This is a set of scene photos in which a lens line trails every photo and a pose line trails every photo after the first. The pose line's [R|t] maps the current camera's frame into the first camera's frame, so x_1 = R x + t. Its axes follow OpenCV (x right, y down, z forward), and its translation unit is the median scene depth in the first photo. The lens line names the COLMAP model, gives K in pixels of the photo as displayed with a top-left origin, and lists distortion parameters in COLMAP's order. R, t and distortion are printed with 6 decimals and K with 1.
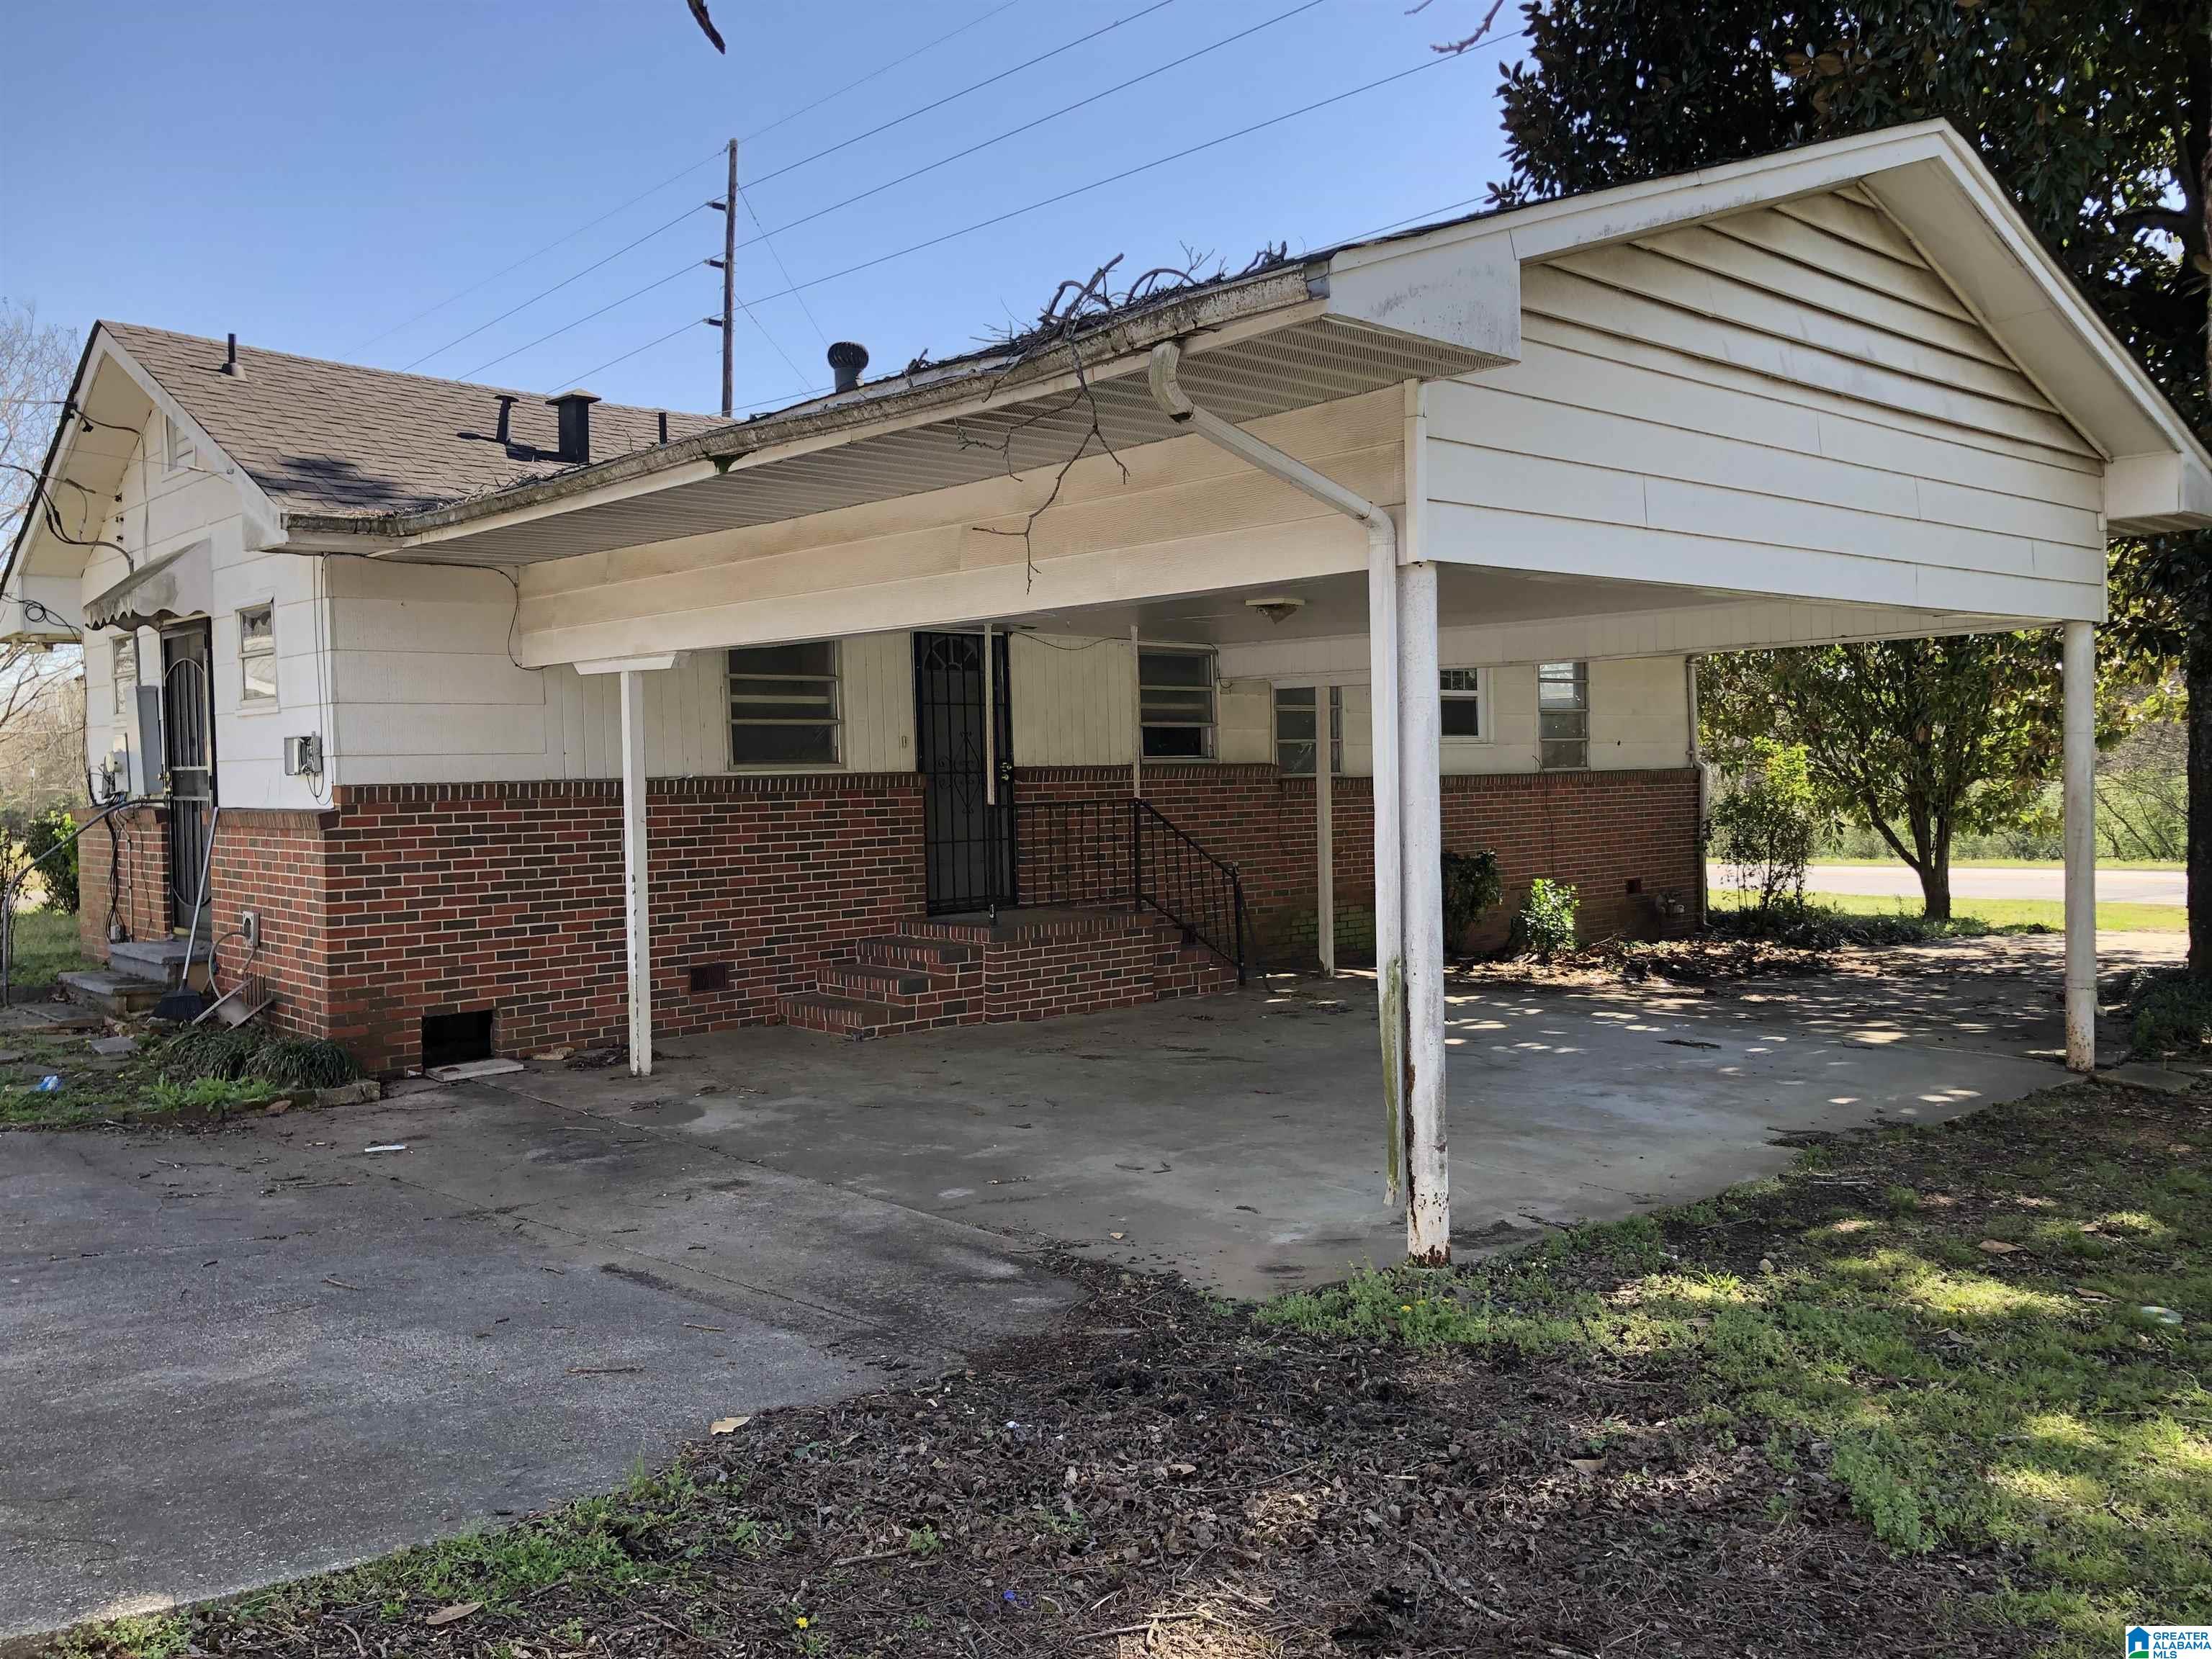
lens RADIAL K [[1835.4, 0, 1105.6], [0, 1835.4, 836.6], [0, 0, 1]] dist [0.030695, -0.025567]
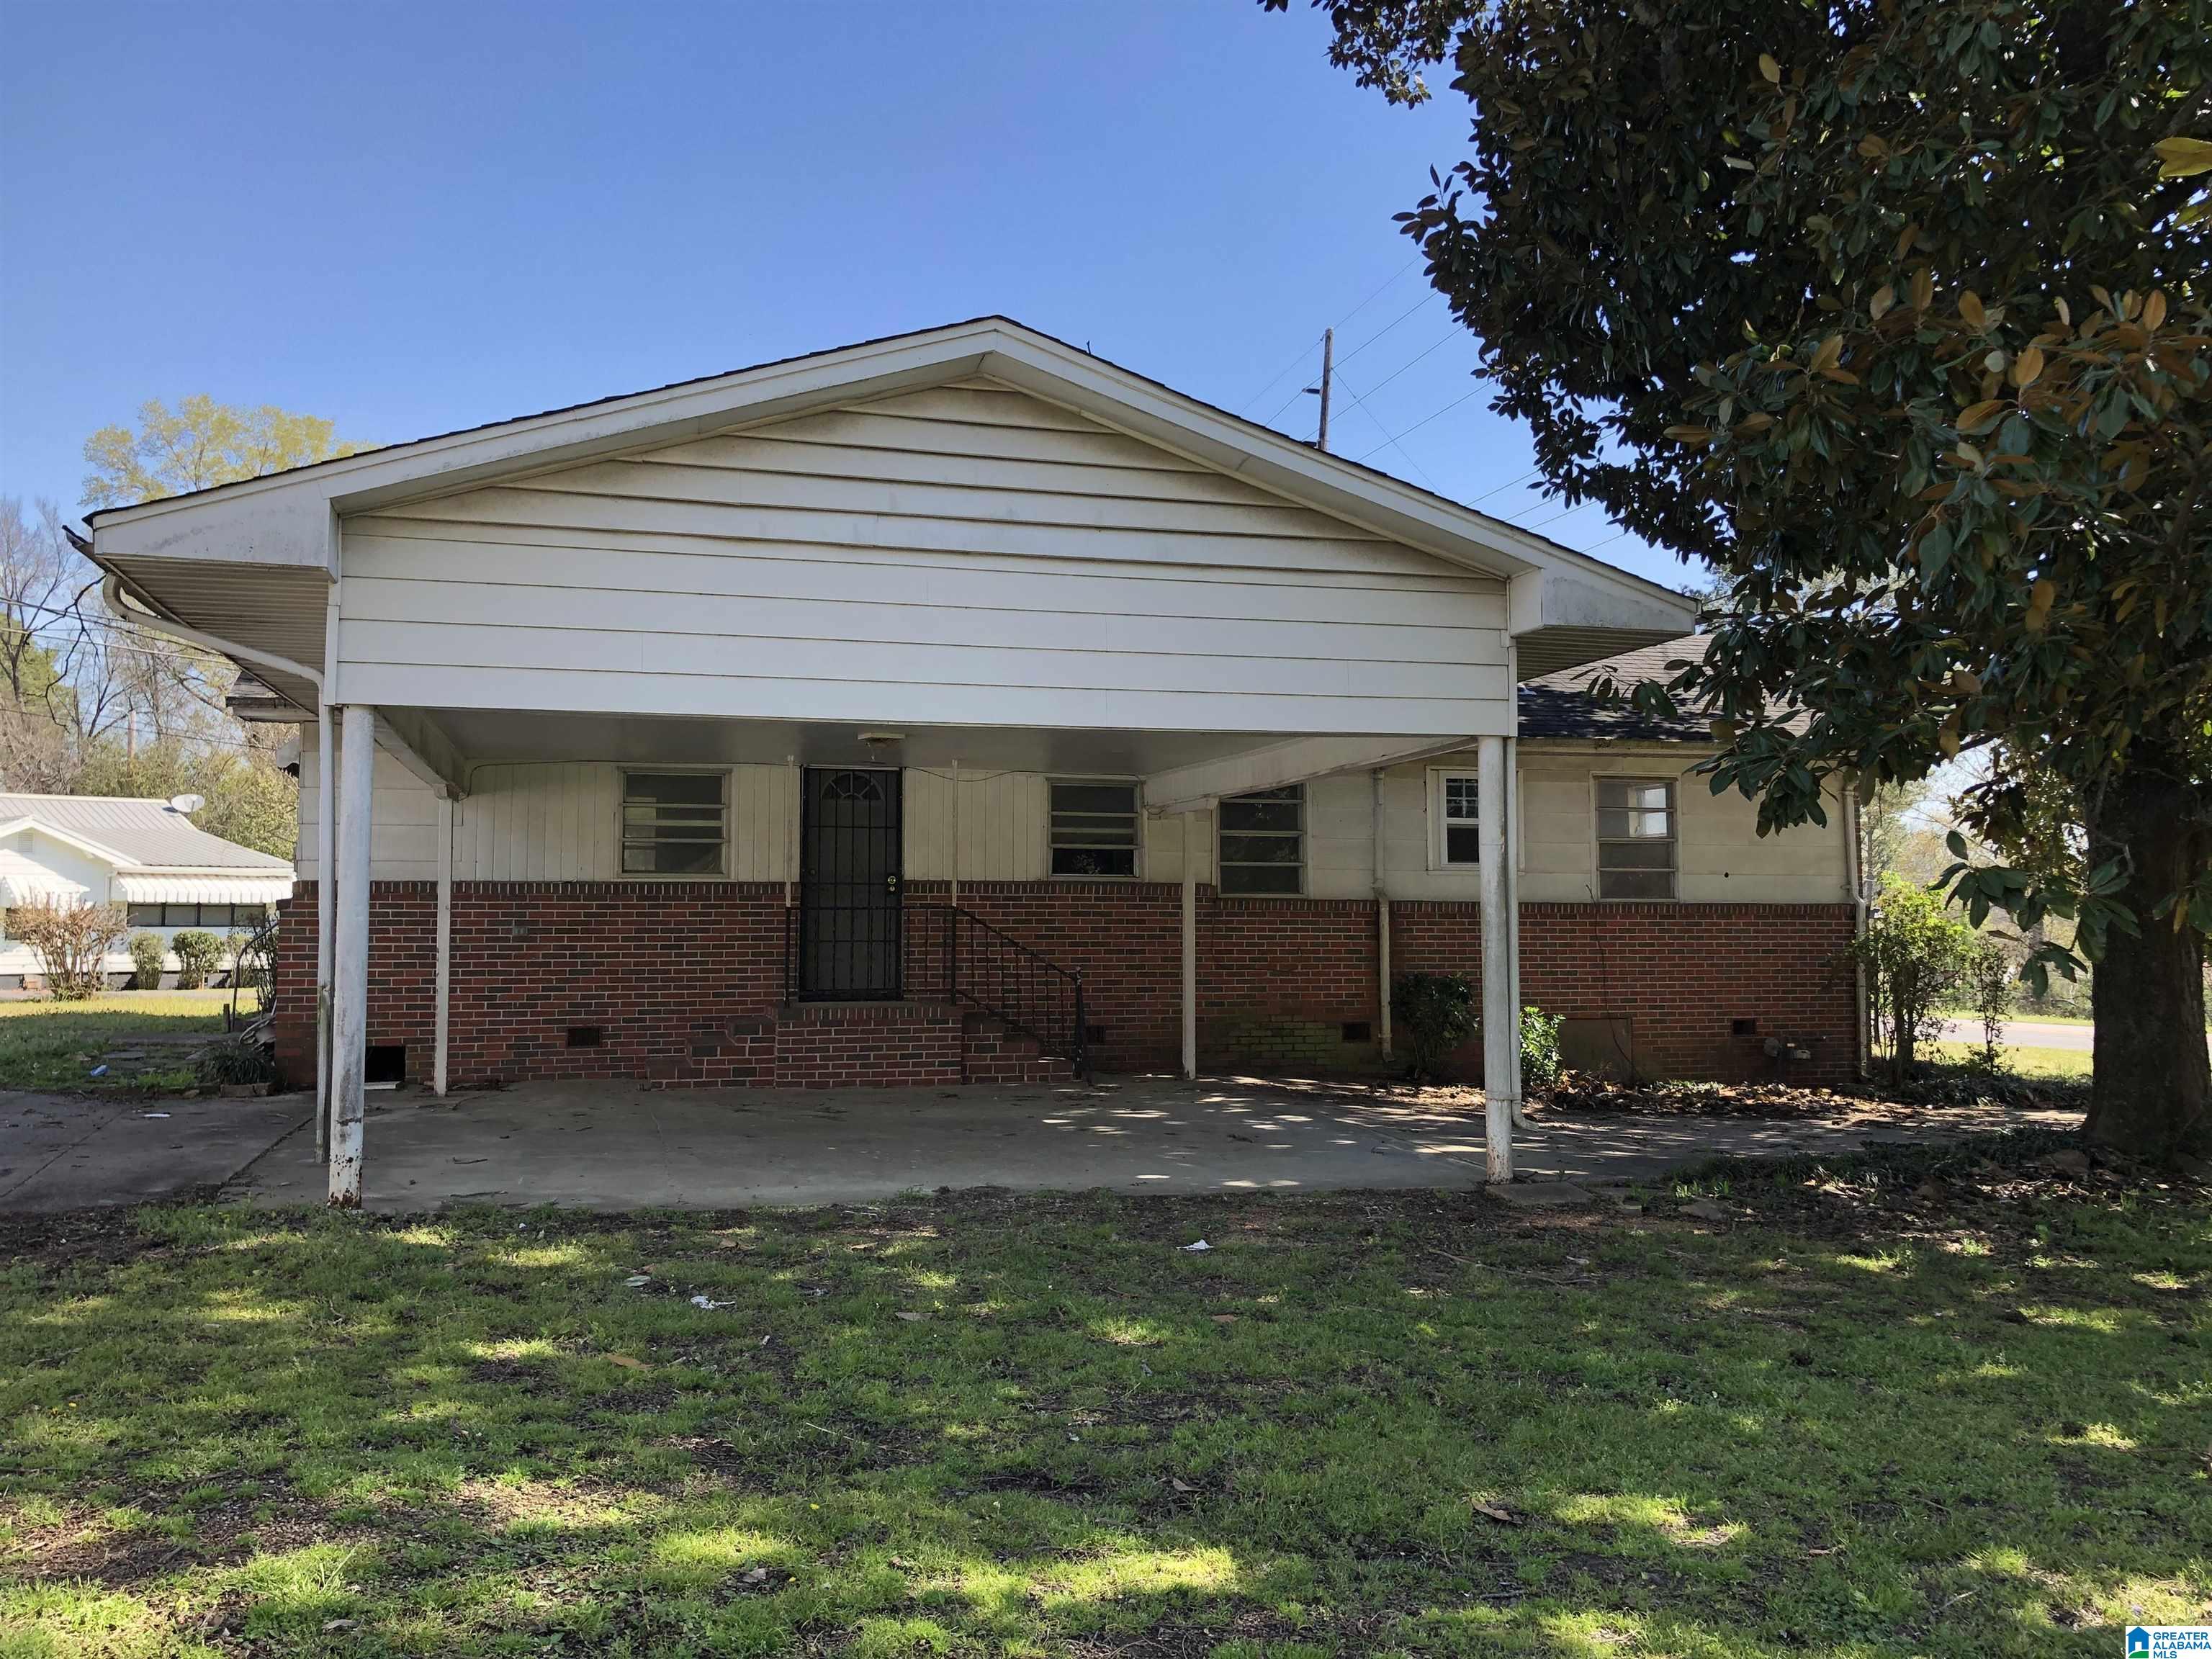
lens RADIAL K [[1835.4, 0, 1098.3], [0, 1835.4, 815.8], [0, 0, 1]] dist [0.030695, -0.025567]
pose [[0.884445, -0.006720, -0.466595, 0.698593], [-0.036385, 0.995859, -0.083313, 0.016521], [0.465223, 0.090662, 0.880538, 0.013629]]
